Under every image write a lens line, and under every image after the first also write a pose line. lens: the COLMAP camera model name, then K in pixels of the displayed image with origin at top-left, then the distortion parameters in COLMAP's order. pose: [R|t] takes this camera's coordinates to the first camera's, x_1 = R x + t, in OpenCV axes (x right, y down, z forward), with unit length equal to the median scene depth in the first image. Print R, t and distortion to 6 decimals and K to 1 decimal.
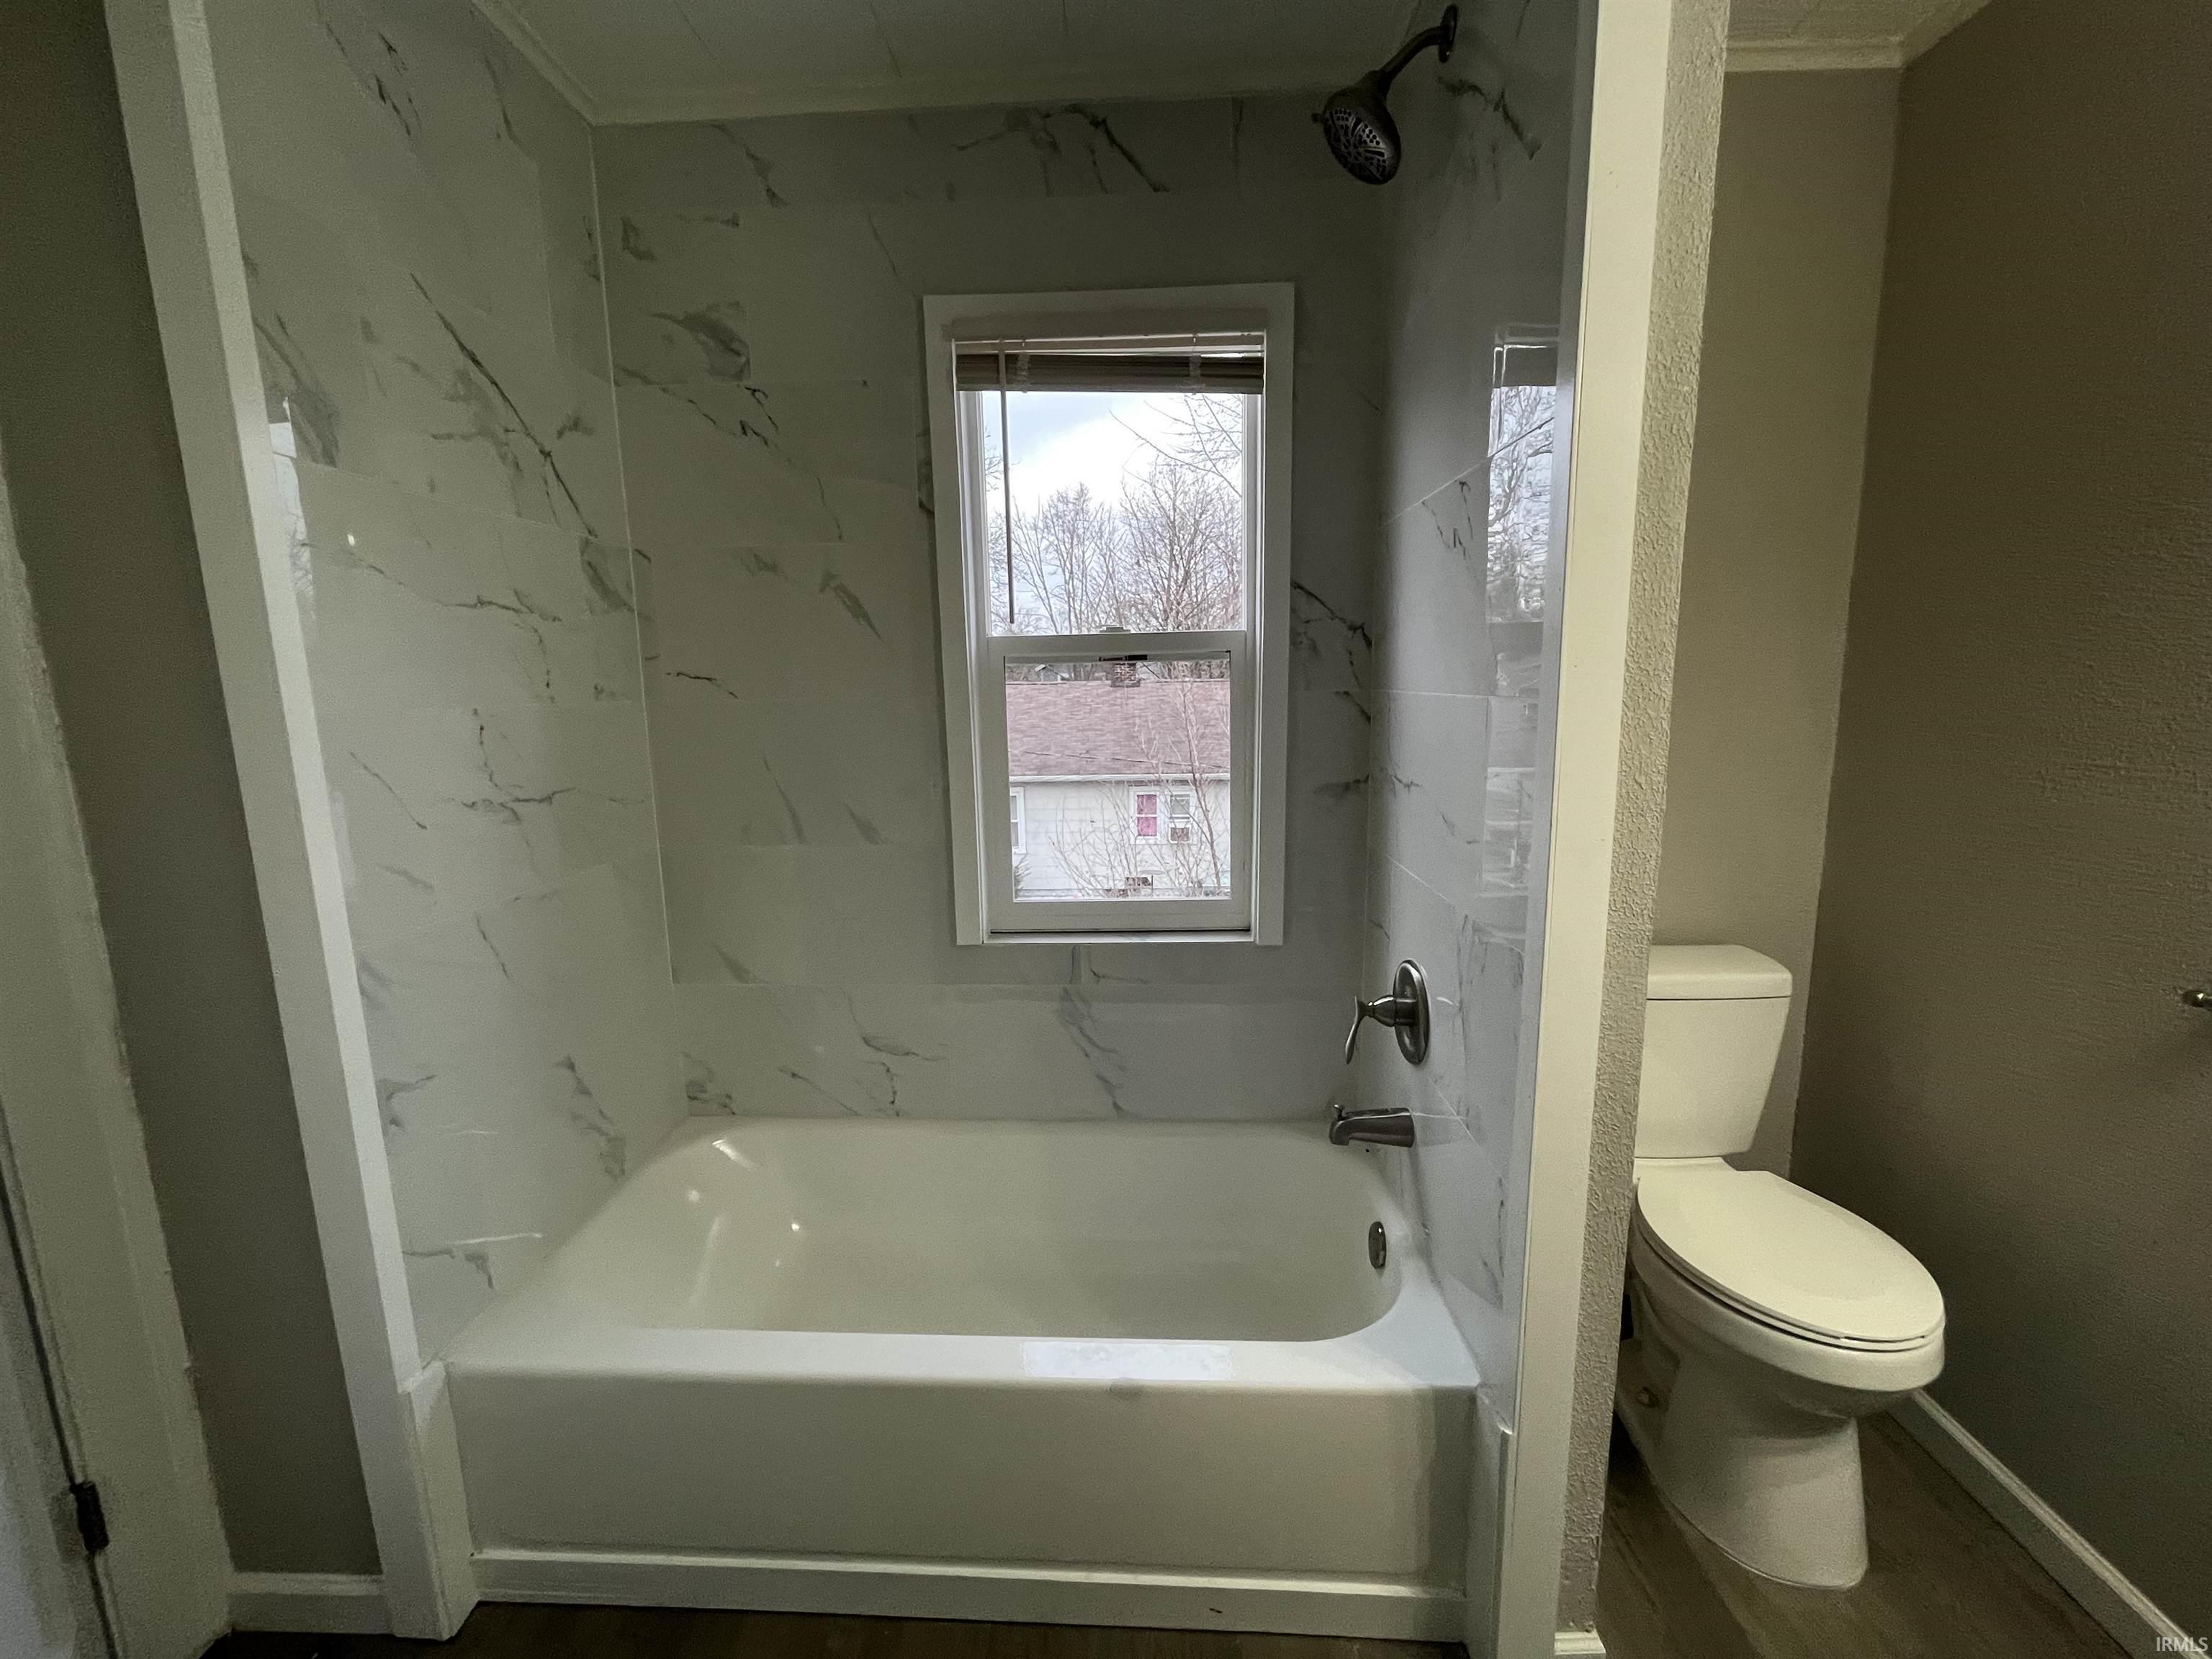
lens RADIAL K [[891.5, 0, 1106.0], [0, 891.5, 829.5], [0, 0, 1]] dist [0.000612, -0.000403]
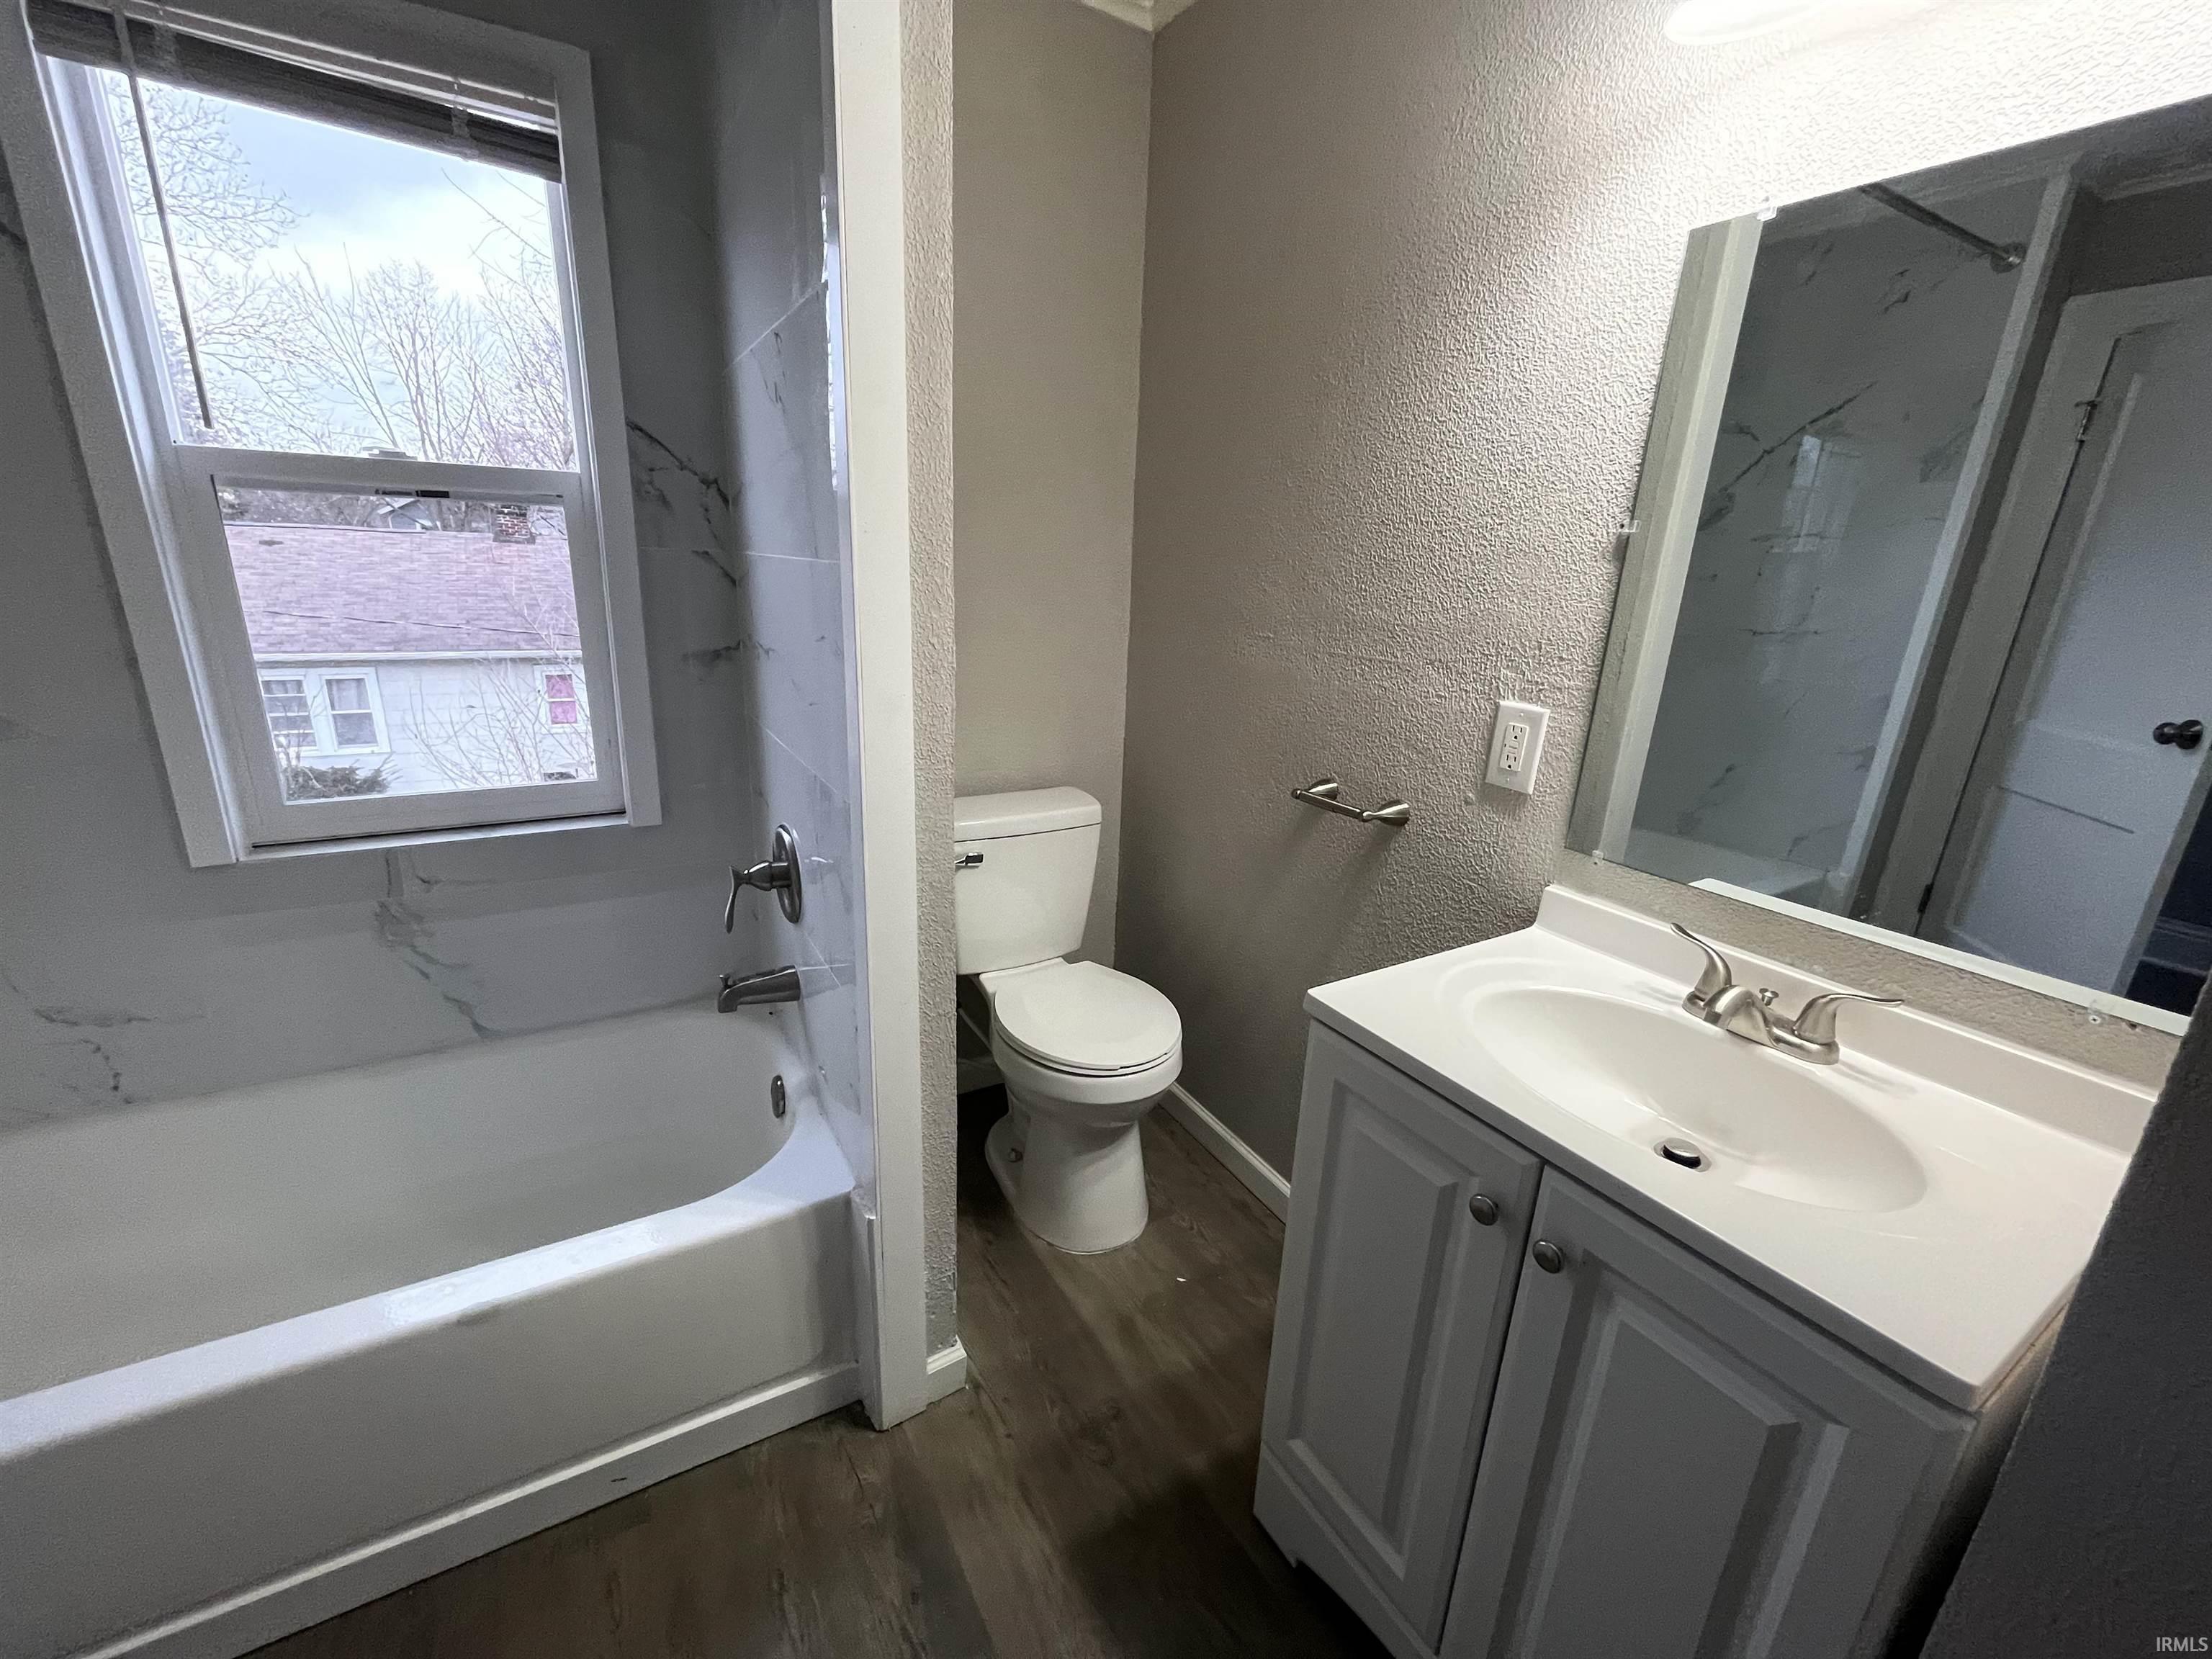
lens RADIAL K [[889.6, 0, 1106.0], [0, 889.6, 829.5], [0, 0, 1]] dist [-0.002007, -0.000480]
pose [[0.840000, -0.103769, 0.532571, 0.101126], [0.031743, 0.989259, 0.142685, 0.016816], [-0.541657, -0.102950, 0.834272, -0.050745]]
